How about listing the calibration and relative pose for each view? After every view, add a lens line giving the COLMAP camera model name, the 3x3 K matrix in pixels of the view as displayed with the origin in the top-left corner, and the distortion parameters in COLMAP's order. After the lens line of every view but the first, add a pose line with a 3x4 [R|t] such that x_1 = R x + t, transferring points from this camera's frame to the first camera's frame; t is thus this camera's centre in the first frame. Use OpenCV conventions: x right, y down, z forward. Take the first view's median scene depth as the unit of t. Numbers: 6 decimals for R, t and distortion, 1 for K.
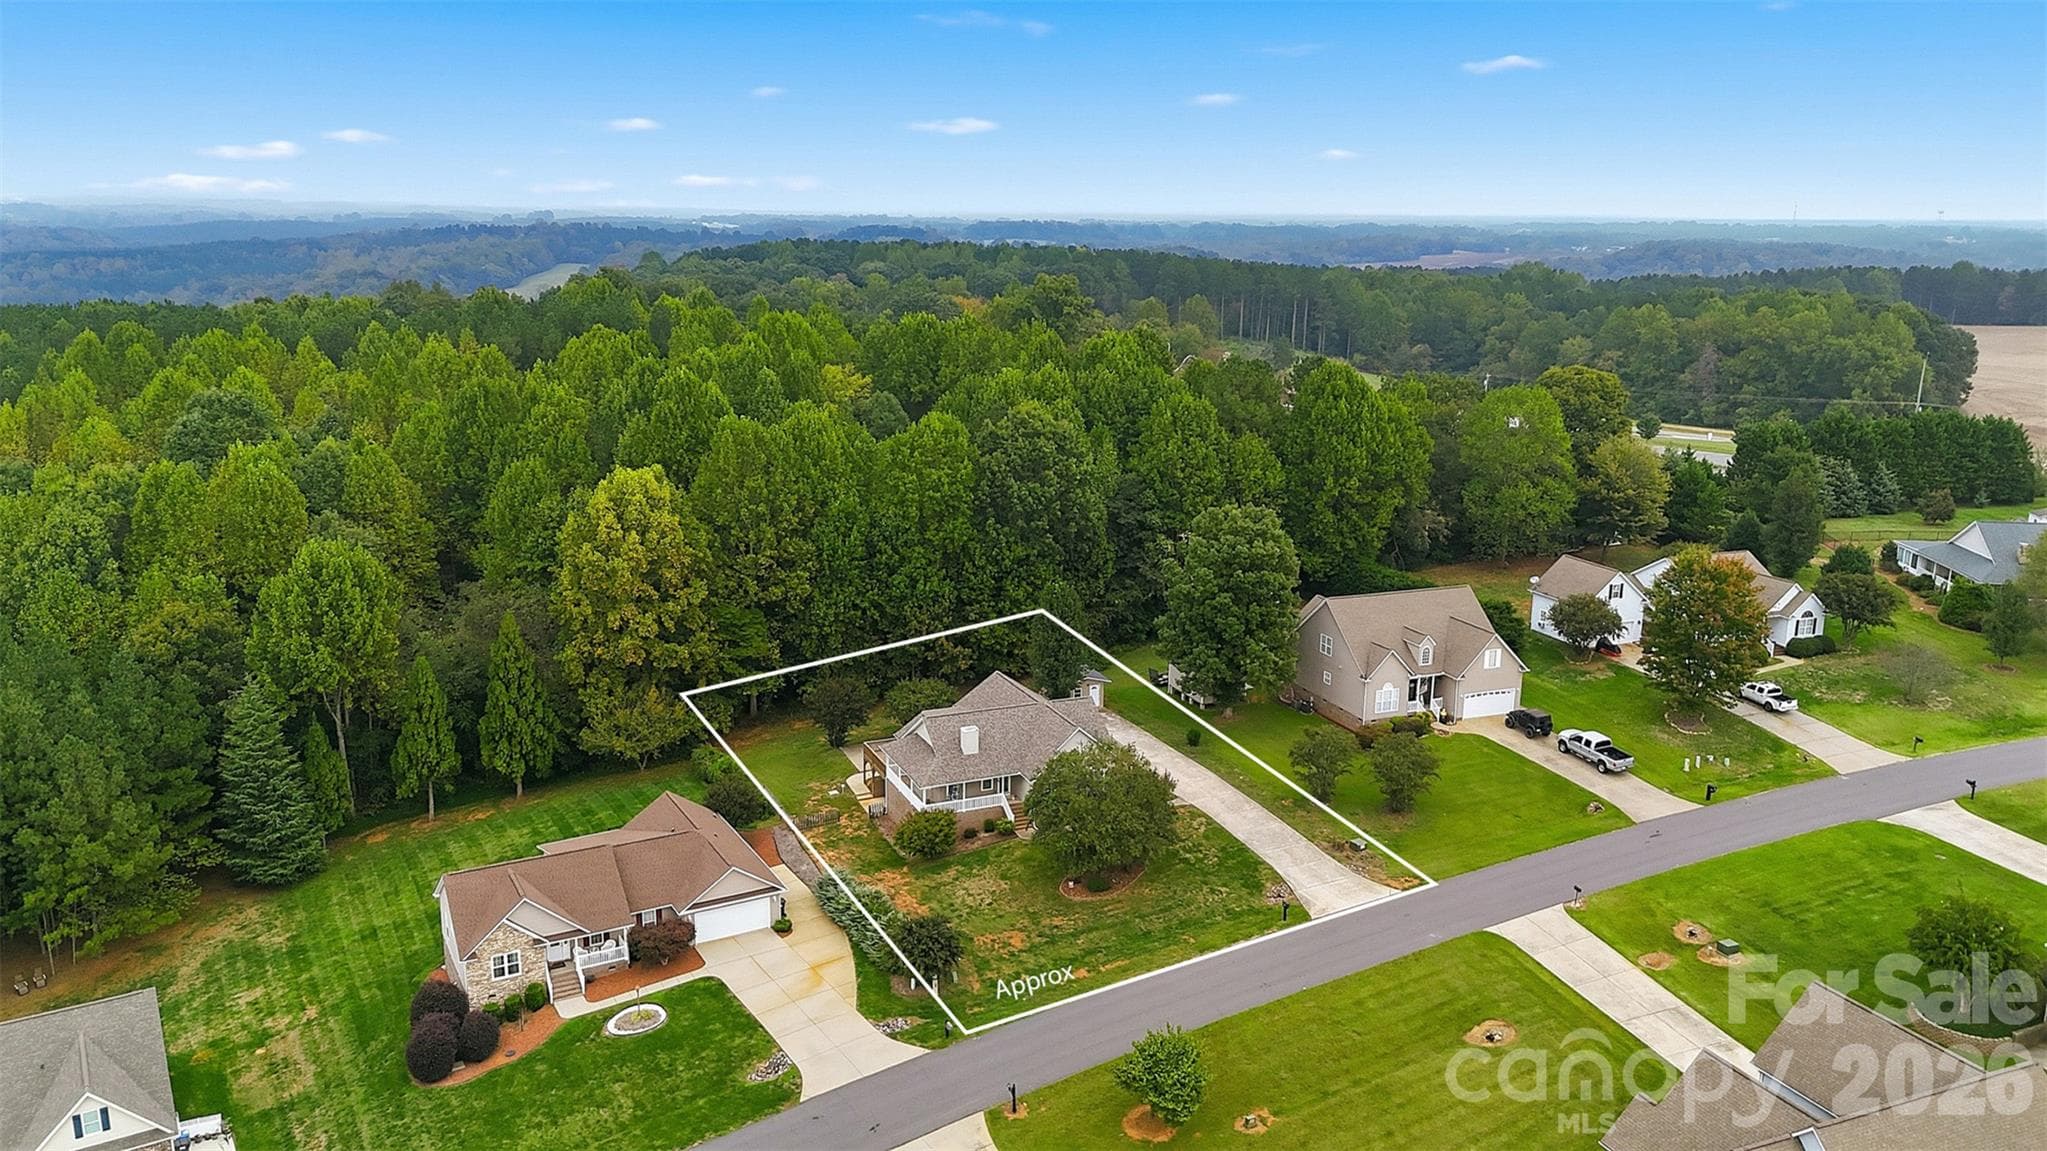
lens RADIAL K [[1517.8, 0, 1024.9], [0, 1517.8, 577.8], [0, 0, 1]] dist [0.061803, -0.046083]
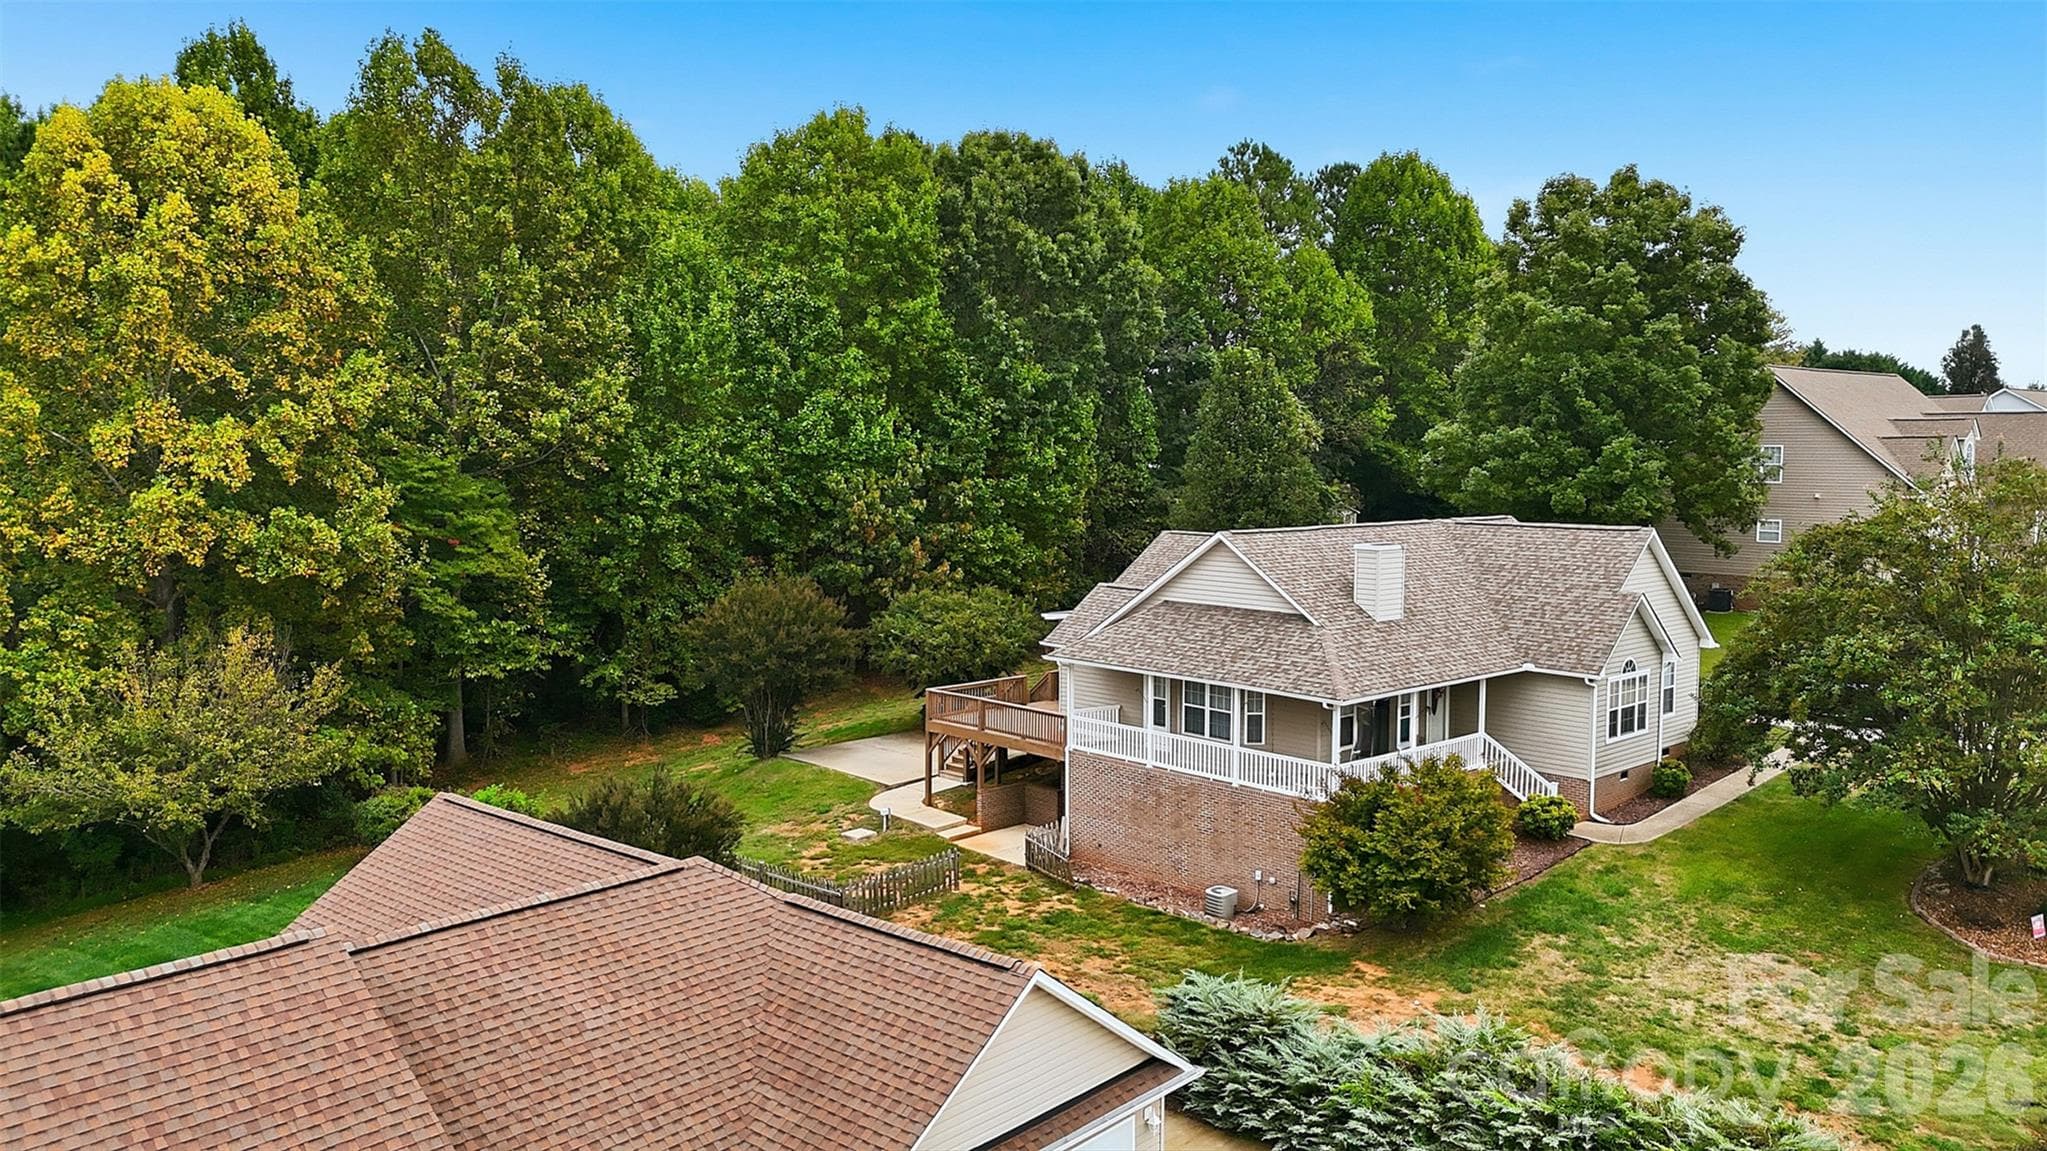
lens RADIAL K [[1517.8, 0, 1014.1], [0, 1517.8, 575.9], [0, 0, 1]] dist [0.061803, -0.046083]
pose [[0.943228, -0.035174, 0.330279, -0.194051], [0.085101, 0.986777, -0.137947, 0.126289], [-0.321059, 0.158223, 0.933749, 0.613626]]
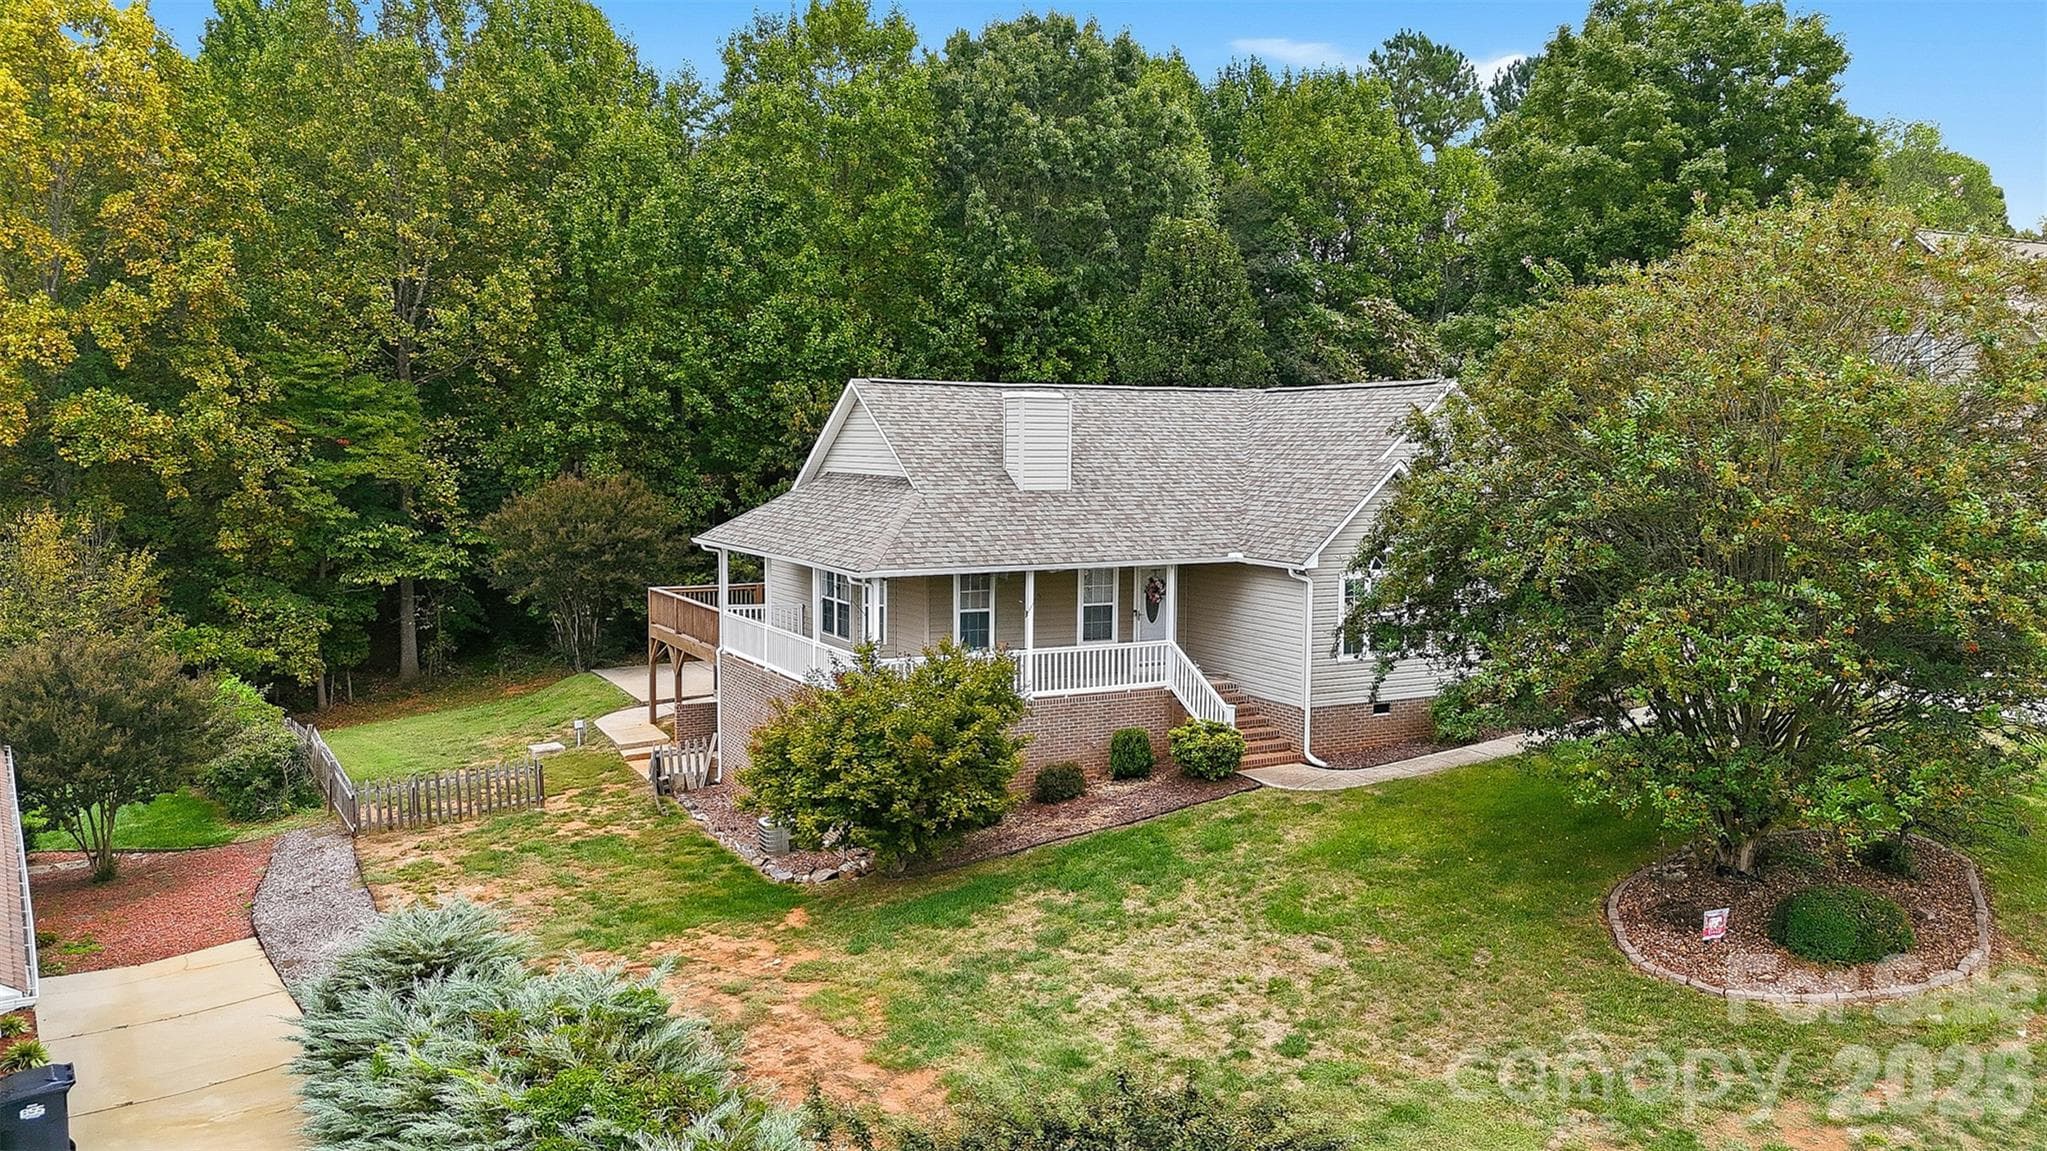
lens RADIAL K [[1517.8, 0, 1013.9], [0, 1517.8, 573.5], [0, 0, 1]] dist [0.061803, -0.046083]
pose [[0.996376, -0.011141, 0.084329, -0.054216], [0.023809, 0.988285, -0.150749, 0.146391], [-0.081661, 0.152210, 0.984969, 0.645523]]
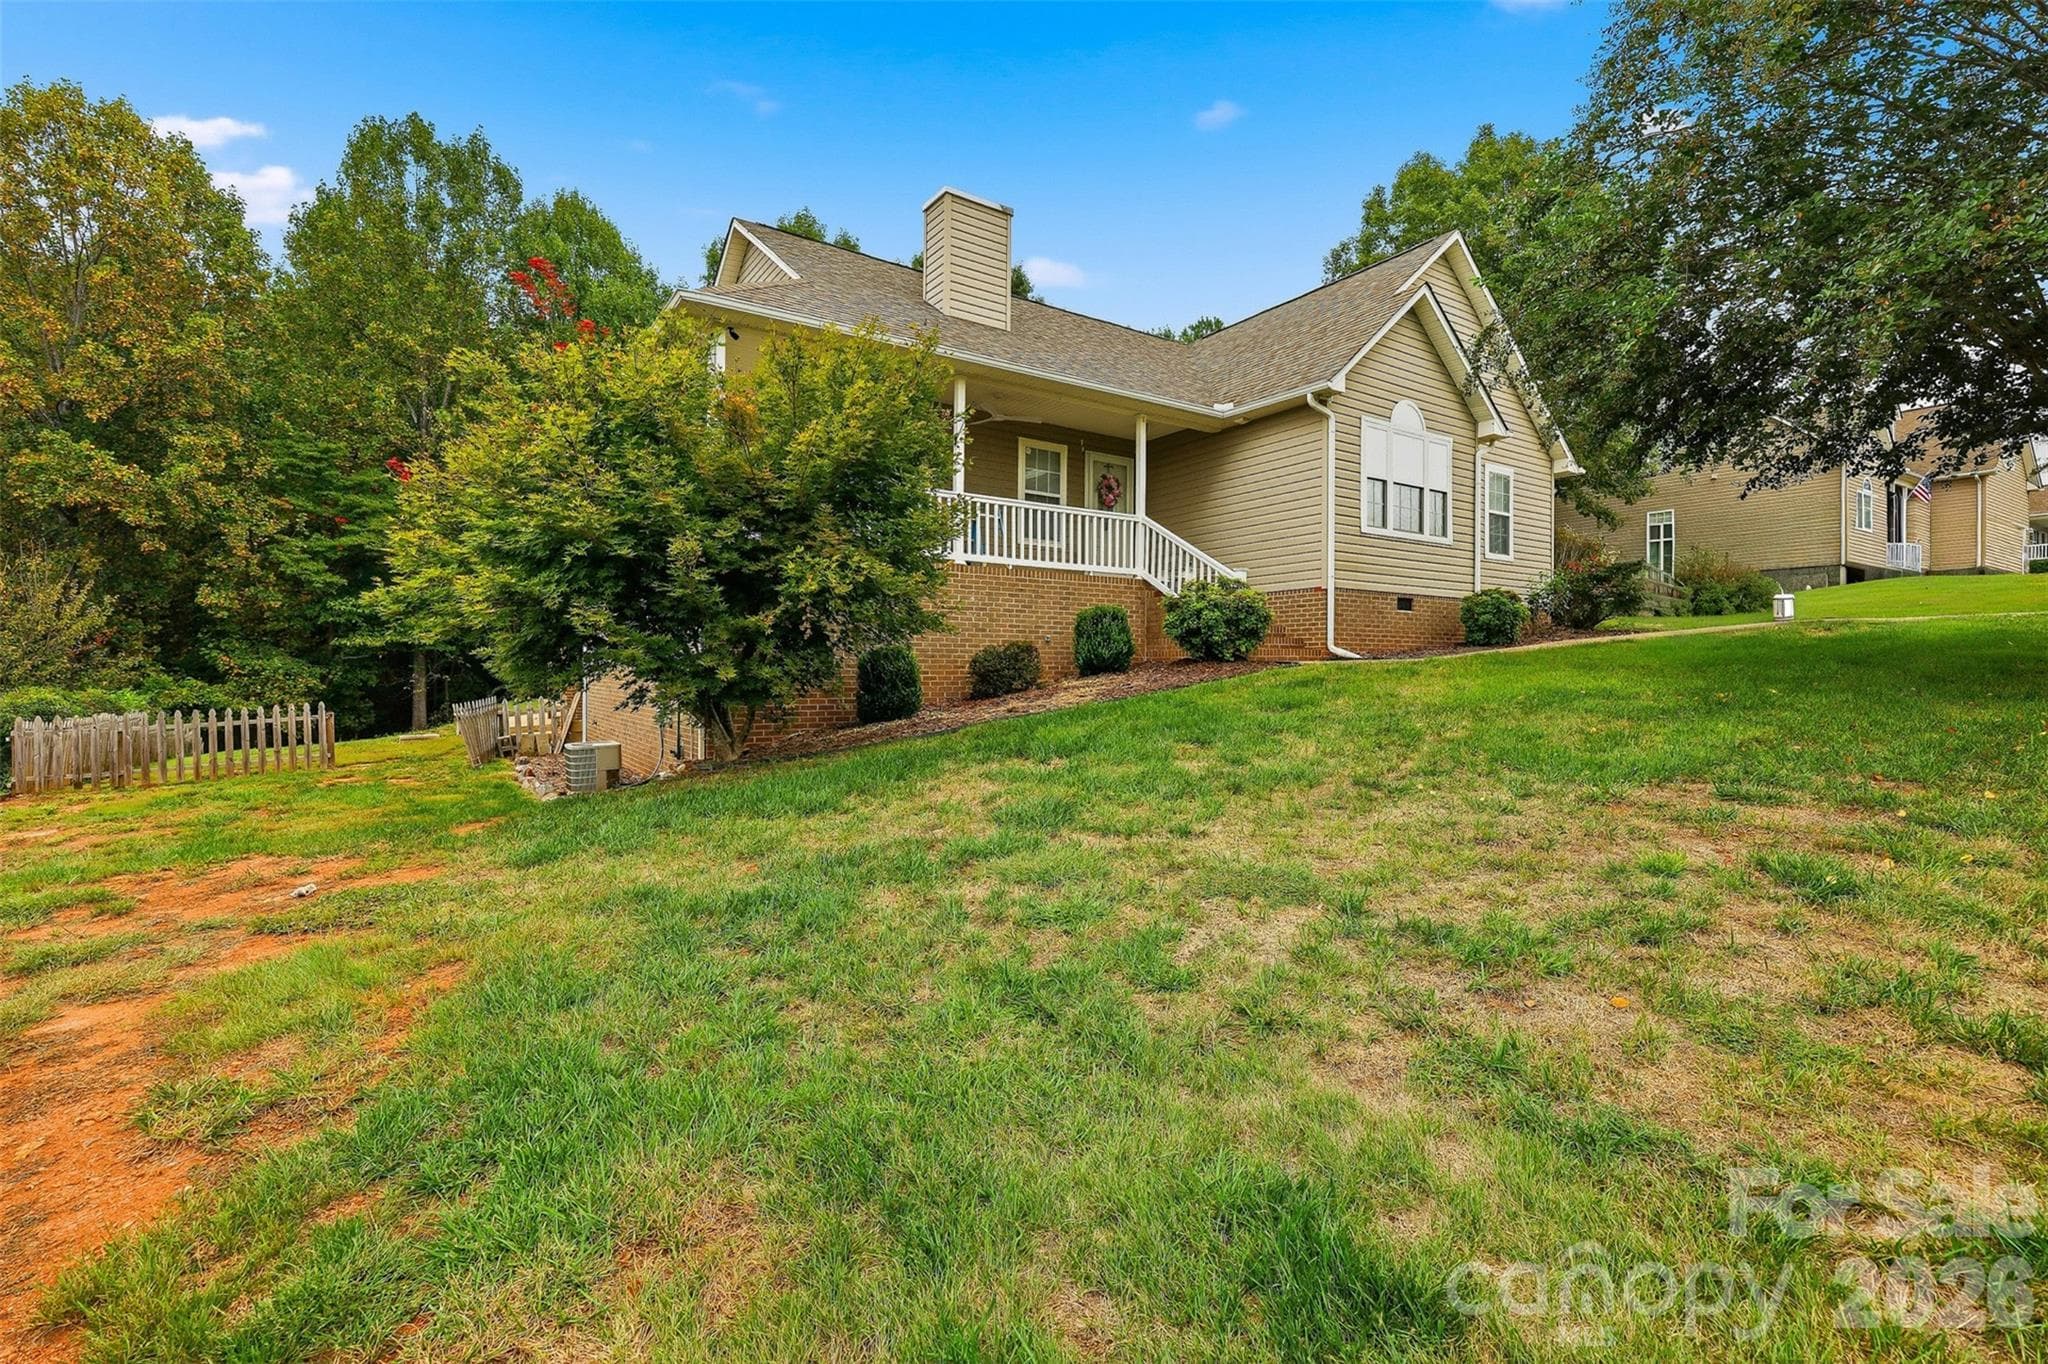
lens RADIAL K [[909.2, 0, 1026.1], [0, 909.2, 666.1], [0, 0, 1]] dist [-0.000574, 0.000235]
pose [[0.983091, -0.002007, 0.183105, -0.044400], [0.046187, 0.970326, -0.237347, 0.163480], [-0.177196, 0.241790, 0.954012, 0.772758]]
